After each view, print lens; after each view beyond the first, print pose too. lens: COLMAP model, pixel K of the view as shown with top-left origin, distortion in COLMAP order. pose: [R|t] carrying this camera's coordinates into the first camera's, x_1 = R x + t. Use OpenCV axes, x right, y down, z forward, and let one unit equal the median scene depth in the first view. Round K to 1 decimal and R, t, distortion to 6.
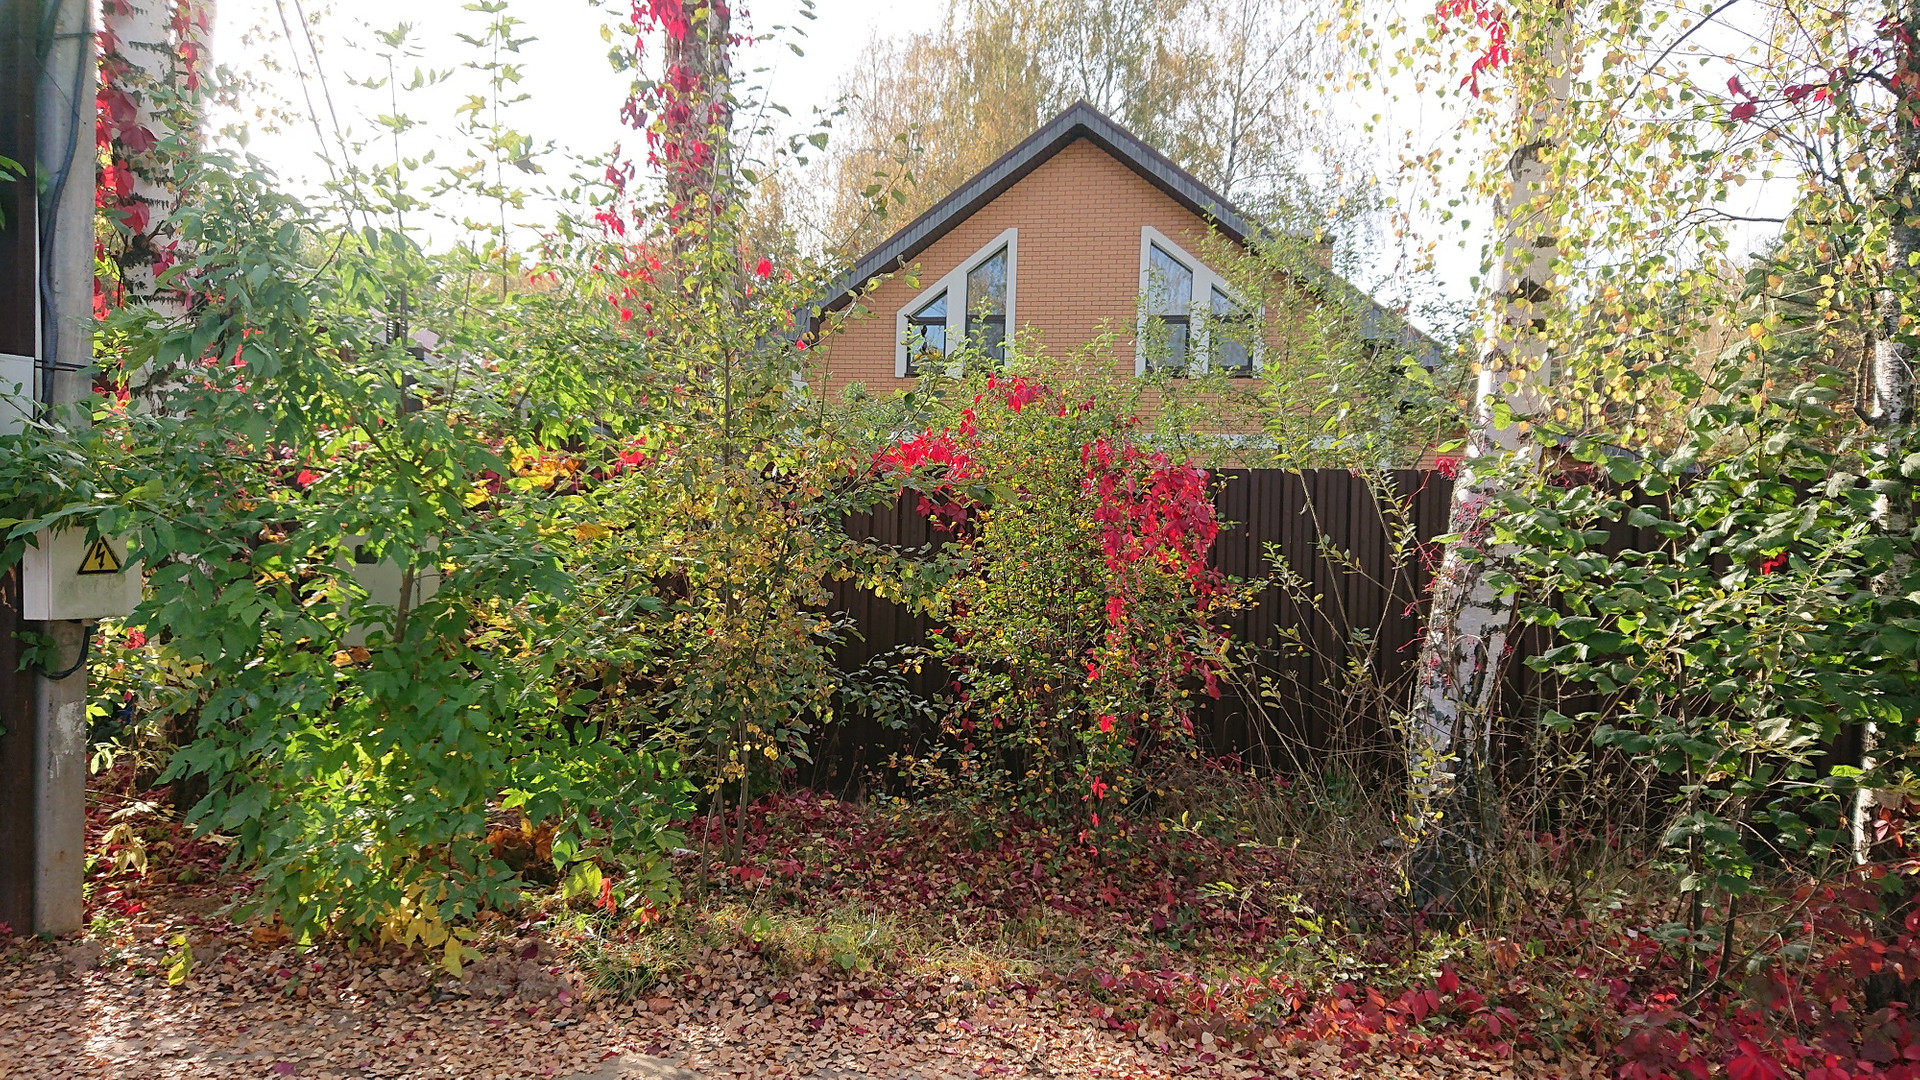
lens RADIAL K [[1283.5, 0, 960.0], [0, 1283.5, 540.0], [0, 0, 1]] dist [0.207735, -0.311636]
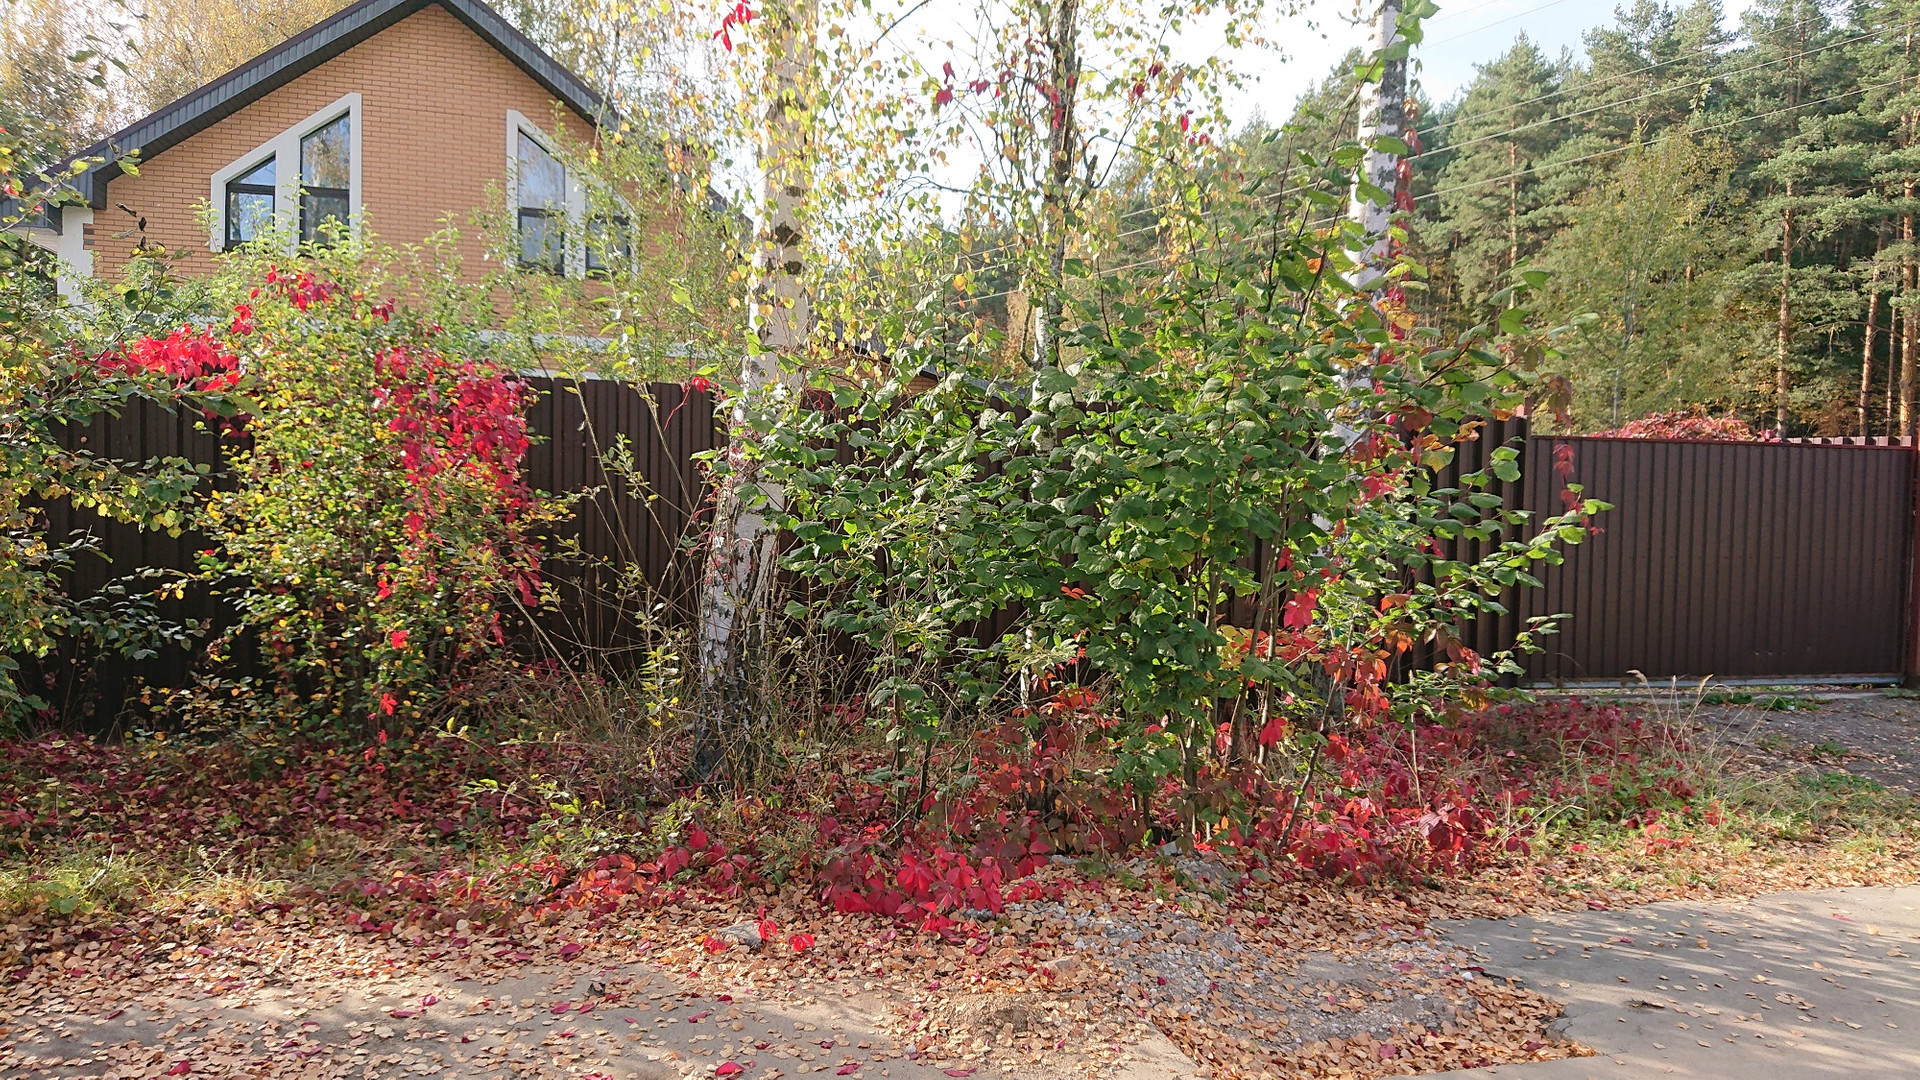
lens RADIAL K [[1320.0, 0, 960.0], [0, 1320.0, 540.0], [0, 0, 1]] dist [0.037514, -0.053622]
pose [[0.906034, -0.024663, 0.422487, 0.092008], [-0.006575, 0.997360, 0.072321, -0.010722], [-0.423155, -0.068303, 0.903479, -0.102061]]
